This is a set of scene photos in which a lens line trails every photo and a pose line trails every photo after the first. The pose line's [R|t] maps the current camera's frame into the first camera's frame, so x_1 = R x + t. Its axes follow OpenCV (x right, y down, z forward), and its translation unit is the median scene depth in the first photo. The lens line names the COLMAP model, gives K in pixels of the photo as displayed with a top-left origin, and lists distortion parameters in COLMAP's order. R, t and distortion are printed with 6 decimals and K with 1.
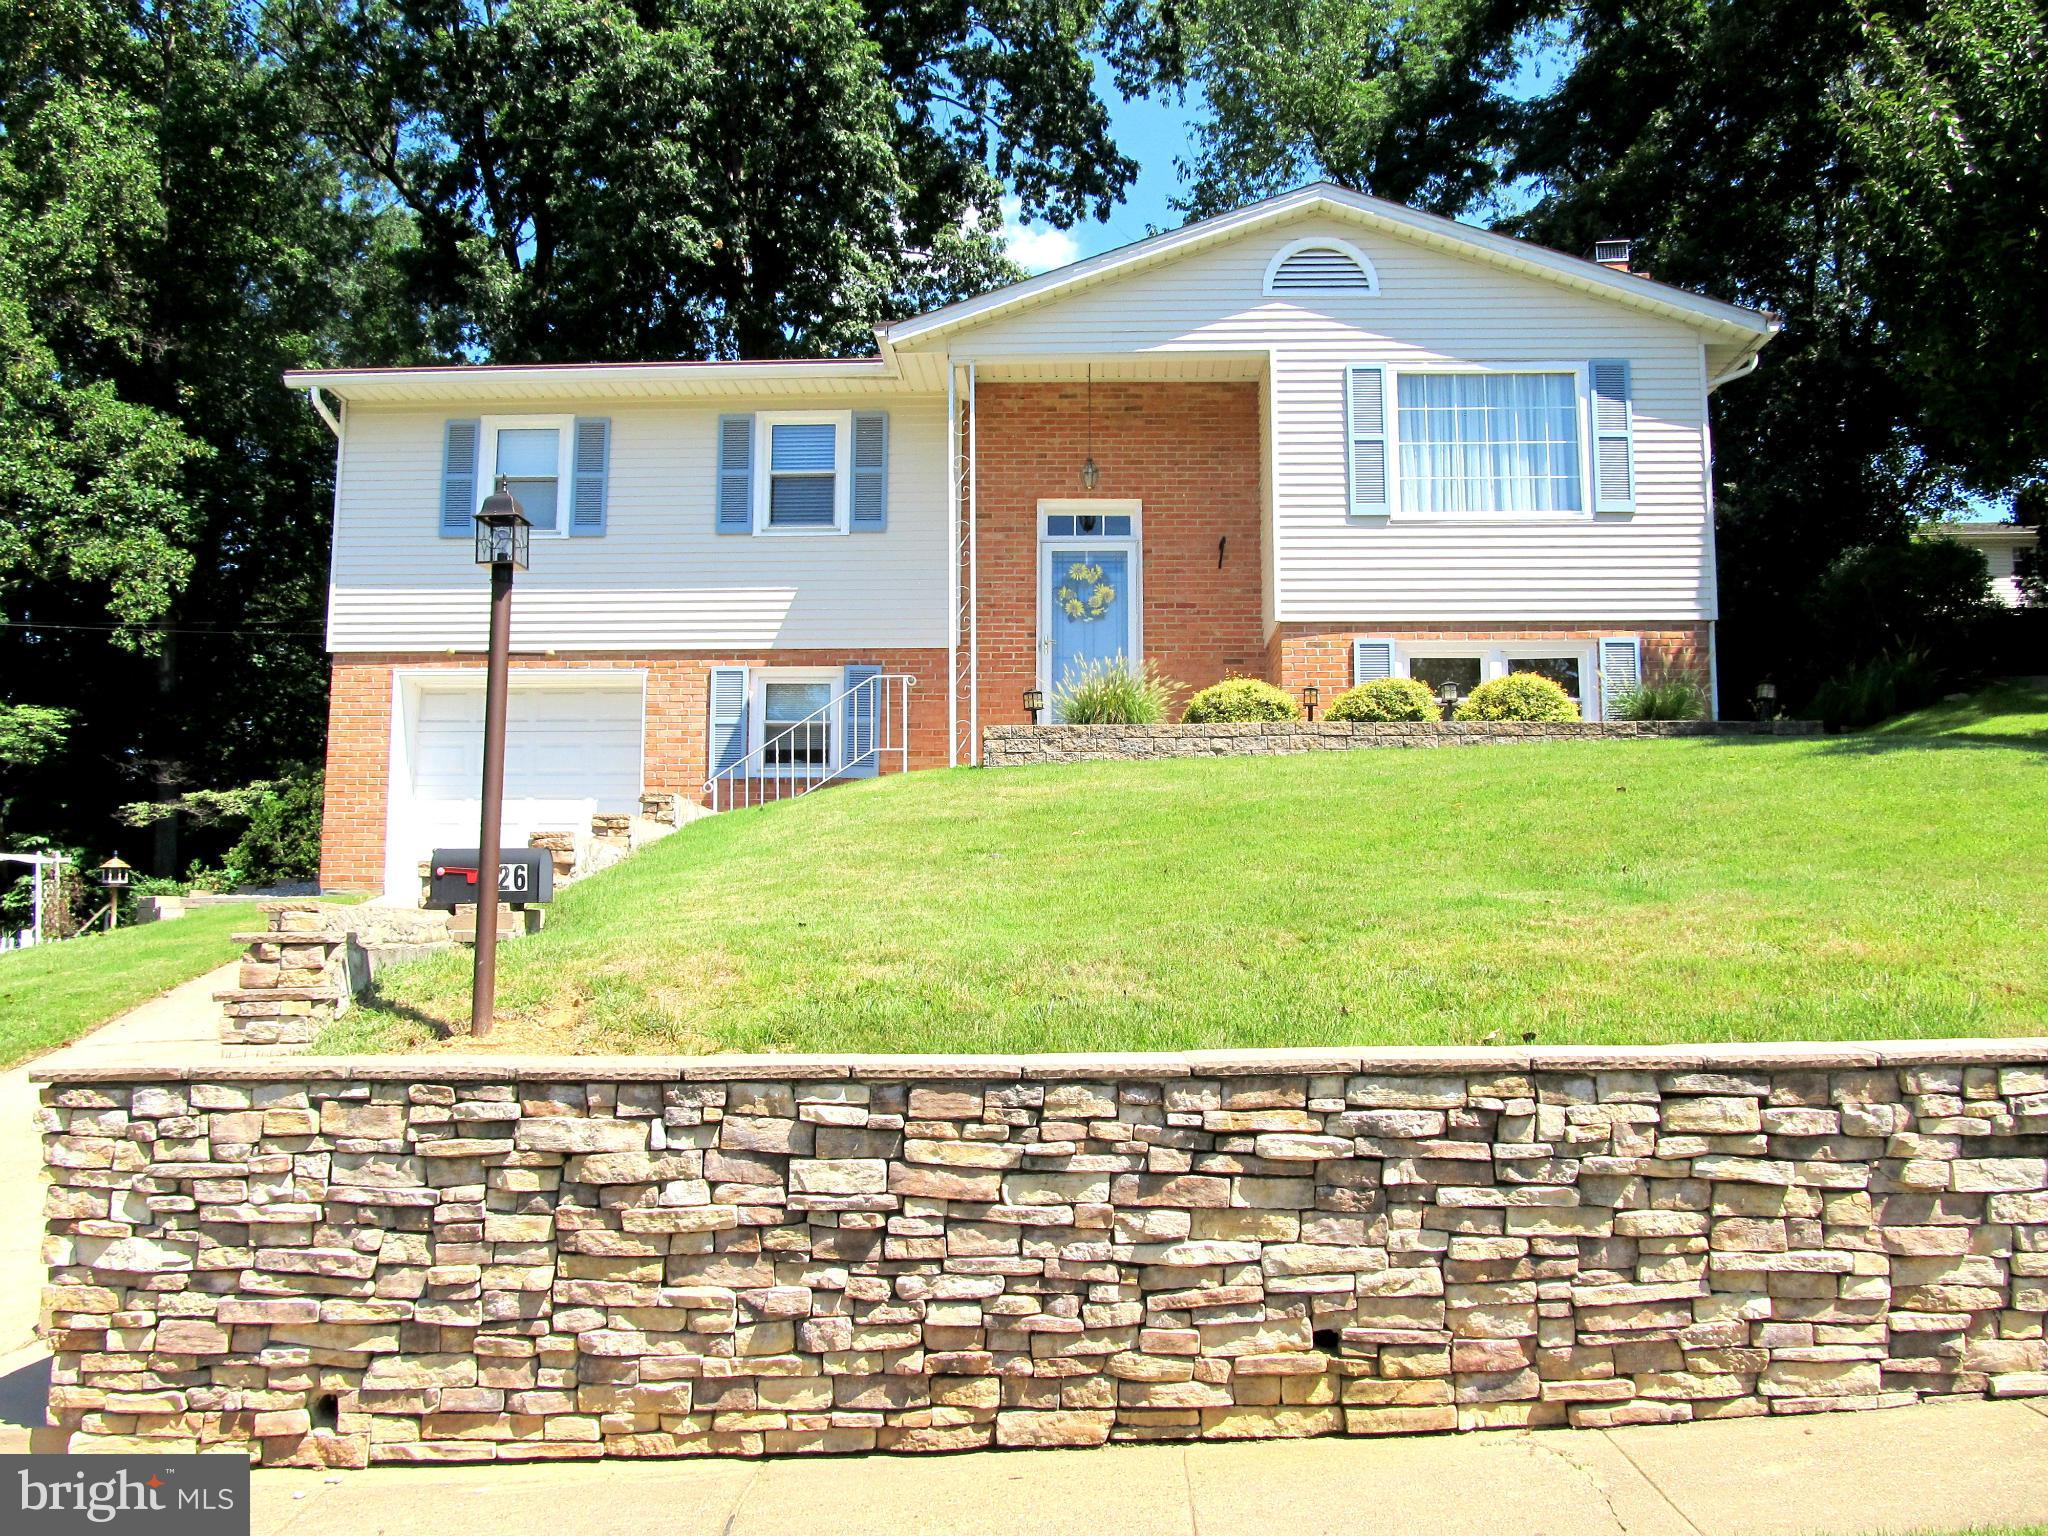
lens RADIAL K [[1648.7, 0, 1112.3], [0, 1648.7, 761.2], [0, 0, 1]] dist [-0.078661, 0.047636]
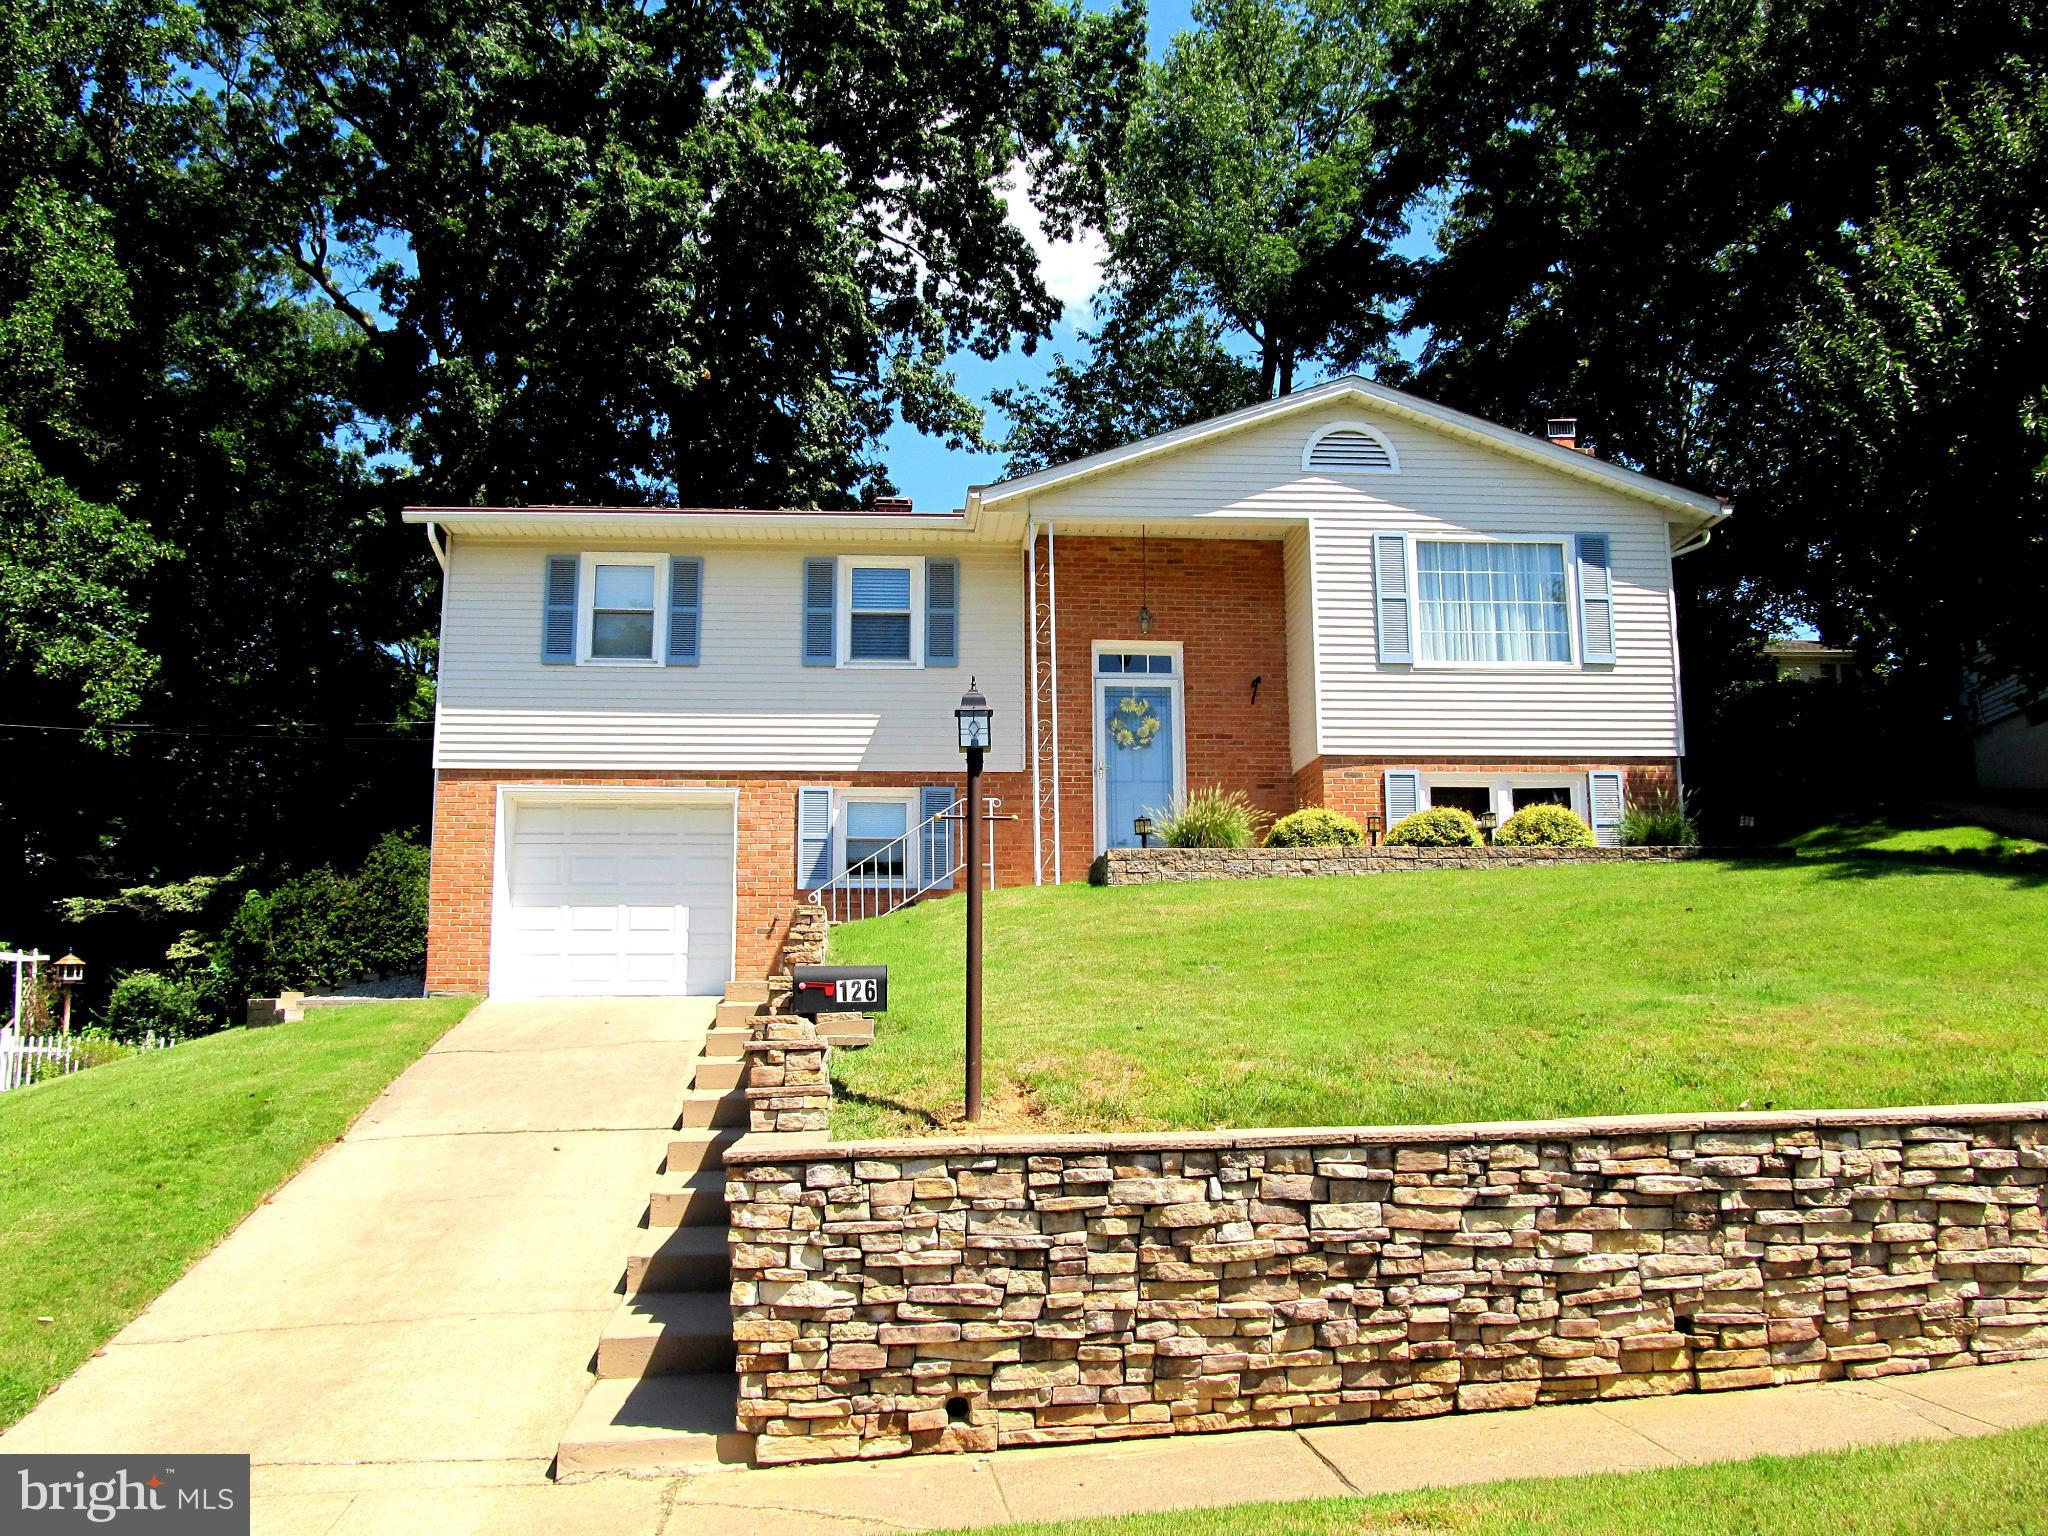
lens RADIAL K [[1695.6, 0, 1026.0], [0, 1695.6, 751.5], [0, 0, 1]] dist [-0.066089, 0.022531]
pose [[0.994130, 0.009798, 0.107751, -0.590540], [-0.004095, 0.998585, -0.053020, -0.059195], [-0.108118, 0.052268, 0.992763, -0.392512]]
